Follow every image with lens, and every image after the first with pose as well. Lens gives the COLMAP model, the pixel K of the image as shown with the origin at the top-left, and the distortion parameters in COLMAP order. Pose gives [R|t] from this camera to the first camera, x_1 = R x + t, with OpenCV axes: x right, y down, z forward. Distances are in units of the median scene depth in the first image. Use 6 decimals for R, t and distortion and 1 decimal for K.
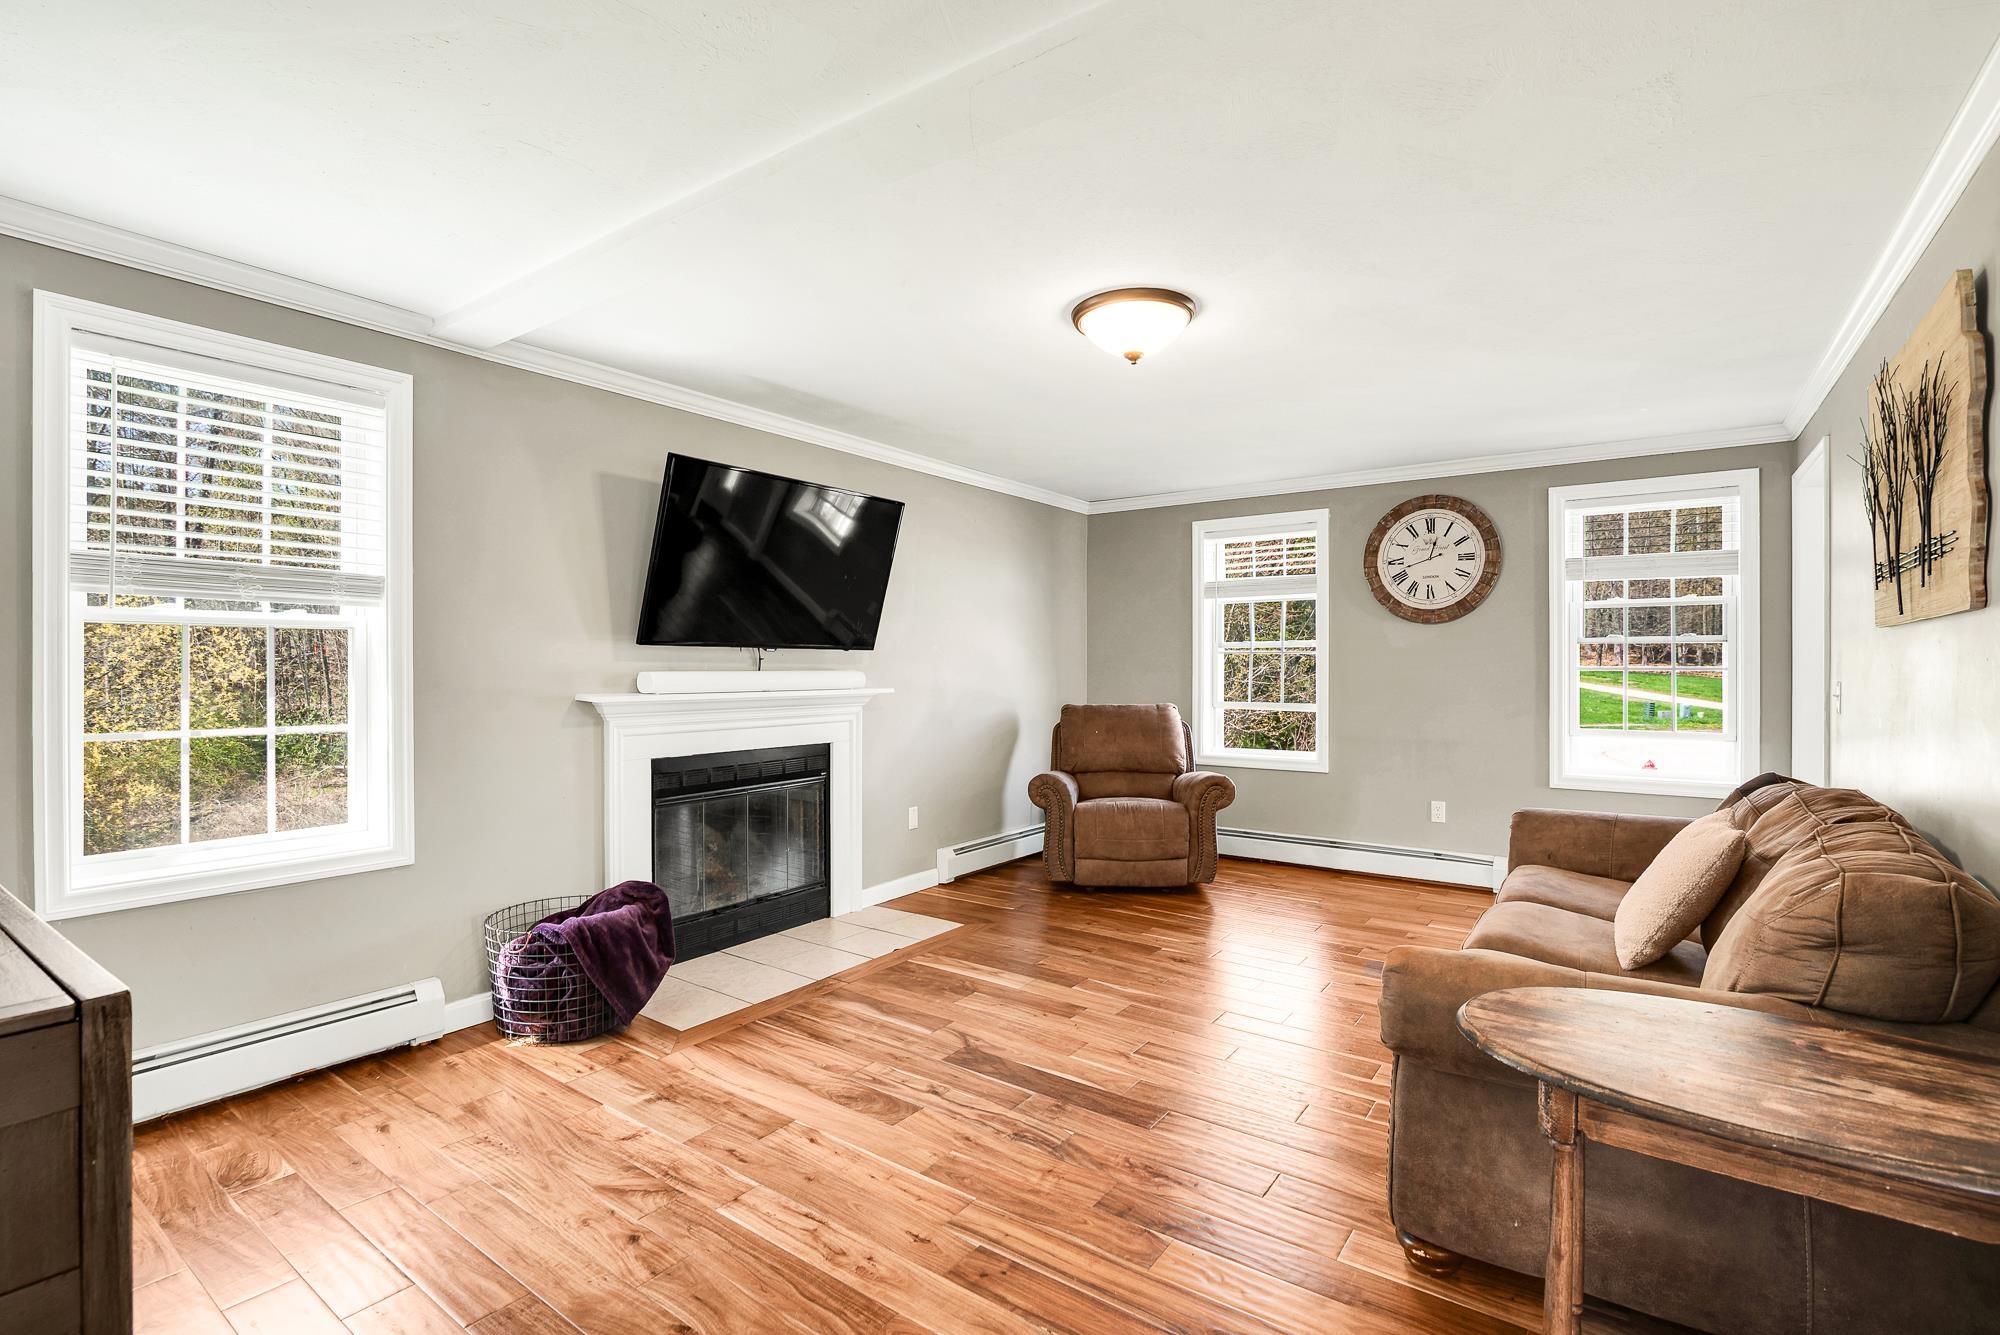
lens RADIAL K [[921.4, 0, 1004.4], [0, 921.4, 673.6], [0, 0, 1]] dist [-0.014040, -0.000445]
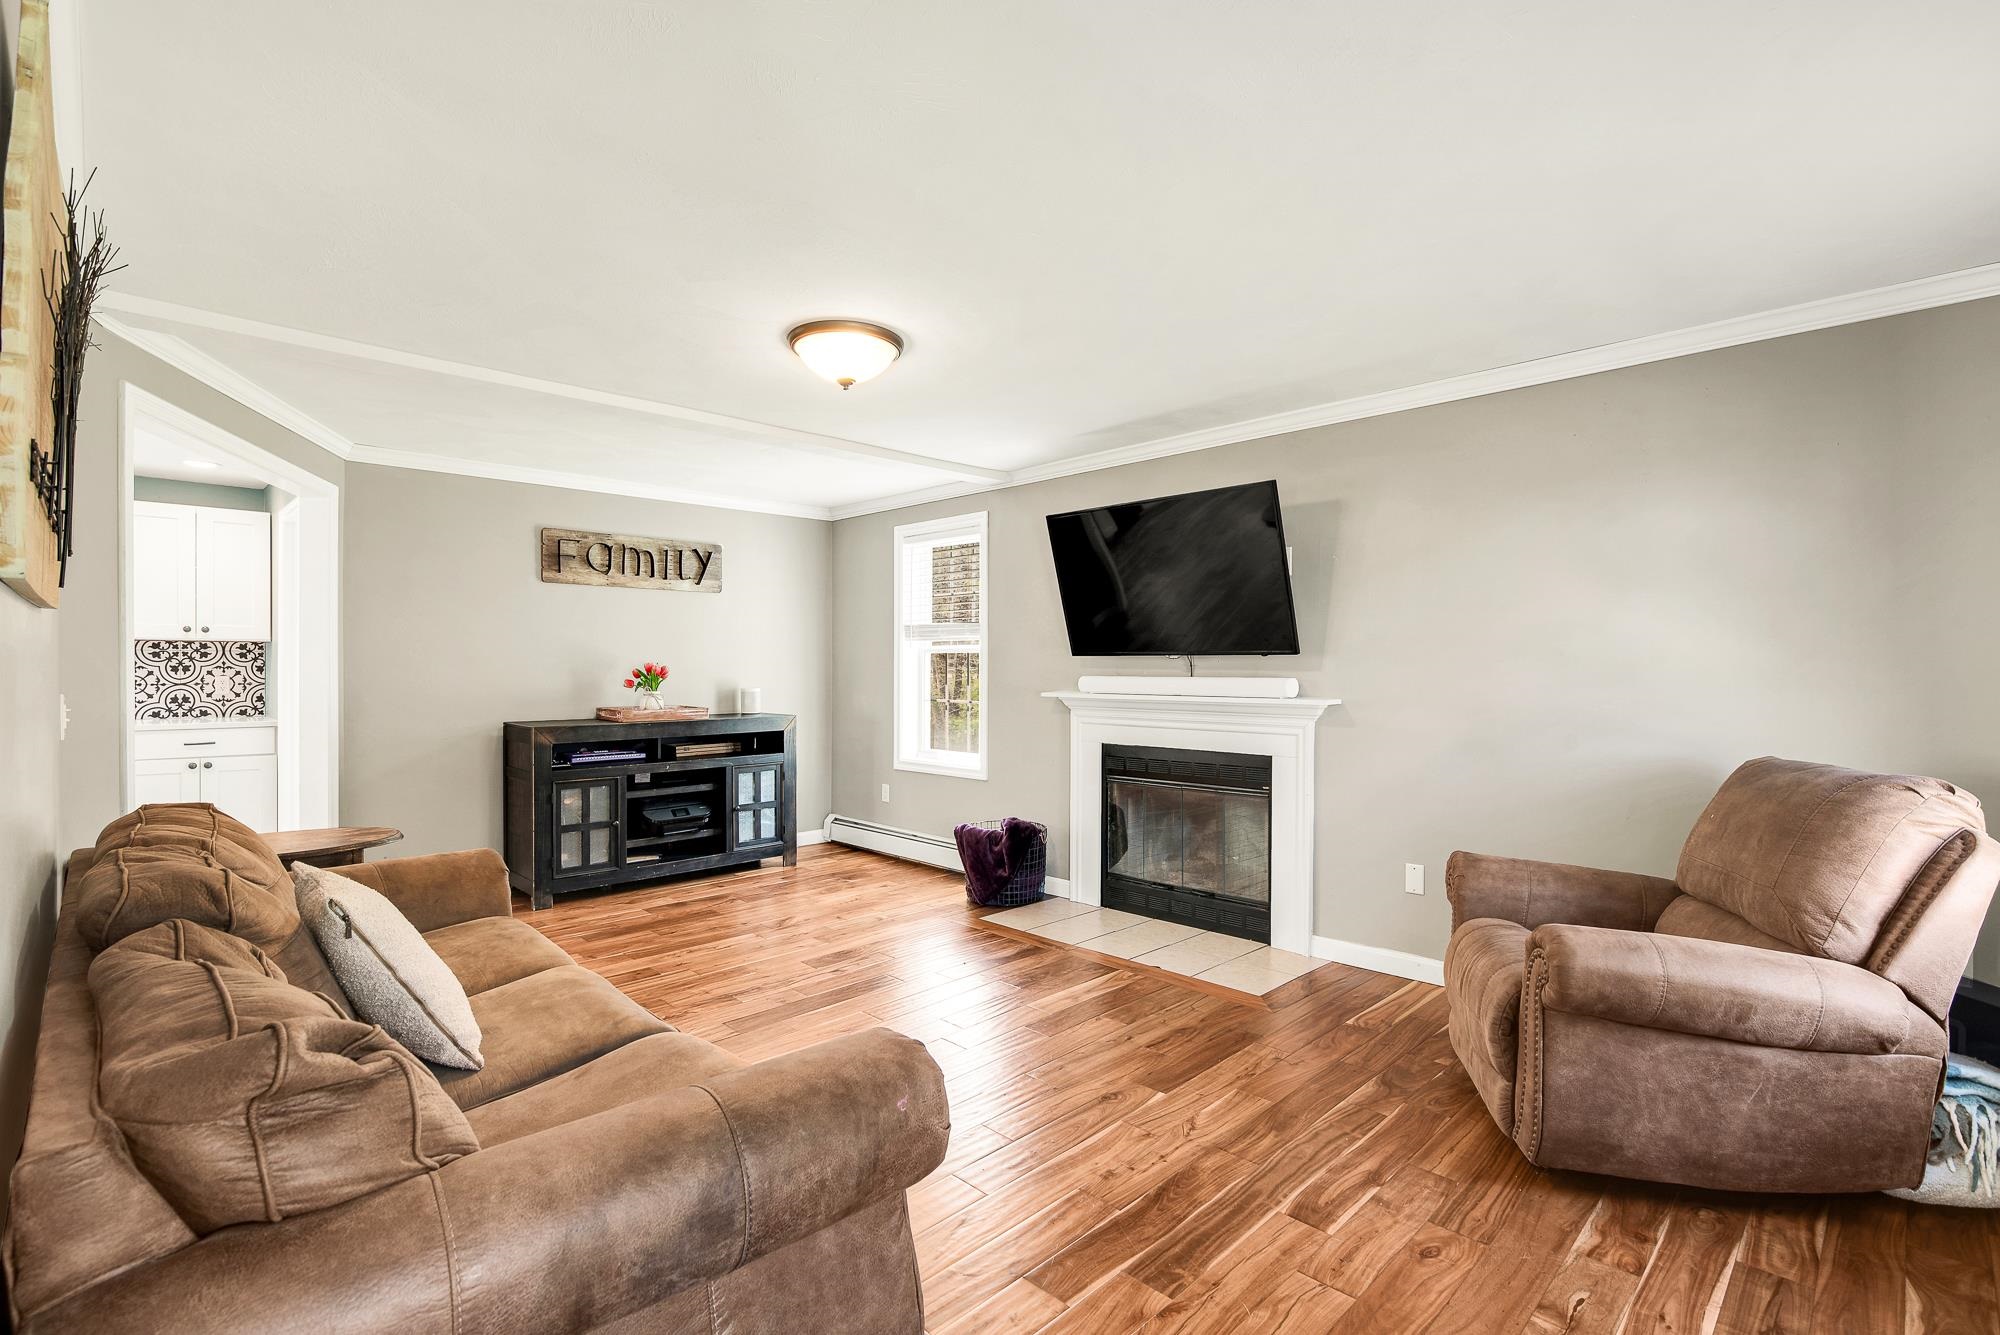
lens RADIAL K [[921.4, 0, 1004.4], [0, 921.4, 673.6], [0, 0, 1]] dist [-0.014040, -0.000445]
pose [[-0.176348, 0.000937, -0.984328, 0.970634], [-0.011025, 0.999935, 0.002927, -0.008388], [0.984266, 0.011368, -0.176326, 1.143022]]
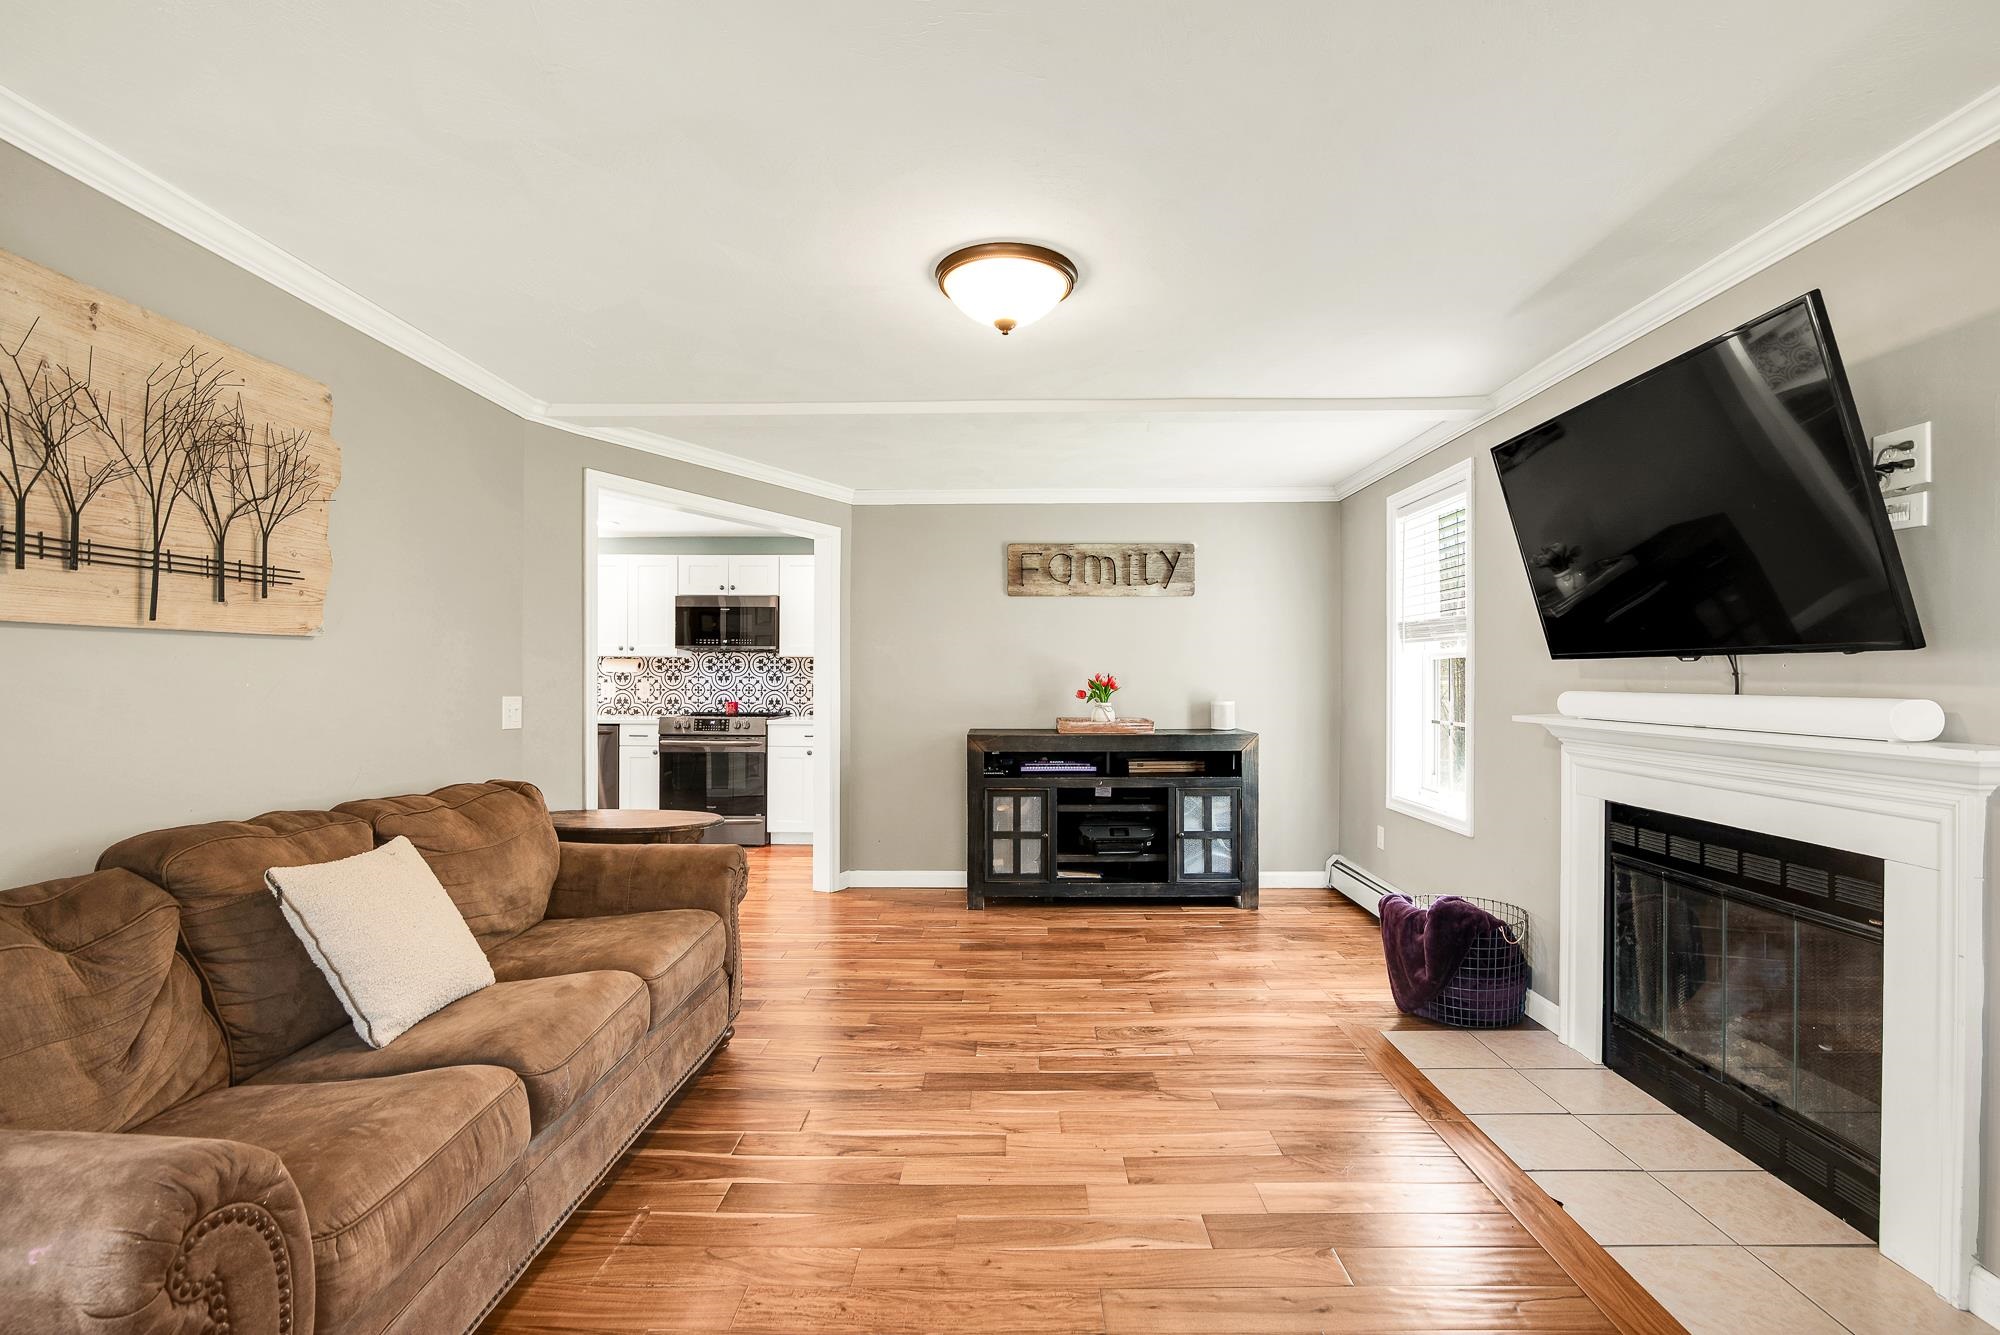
lens RADIAL K [[921.4, 0, 1004.4], [0, 921.4, 673.6], [0, 0, 1]] dist [-0.014040, -0.000445]
pose [[-0.824519, -0.009265, -0.565759, 0.526188], [-0.011127, 0.999938, -0.000159, -0.012262], [0.565725, 0.006164, -0.824571, 1.427195]]
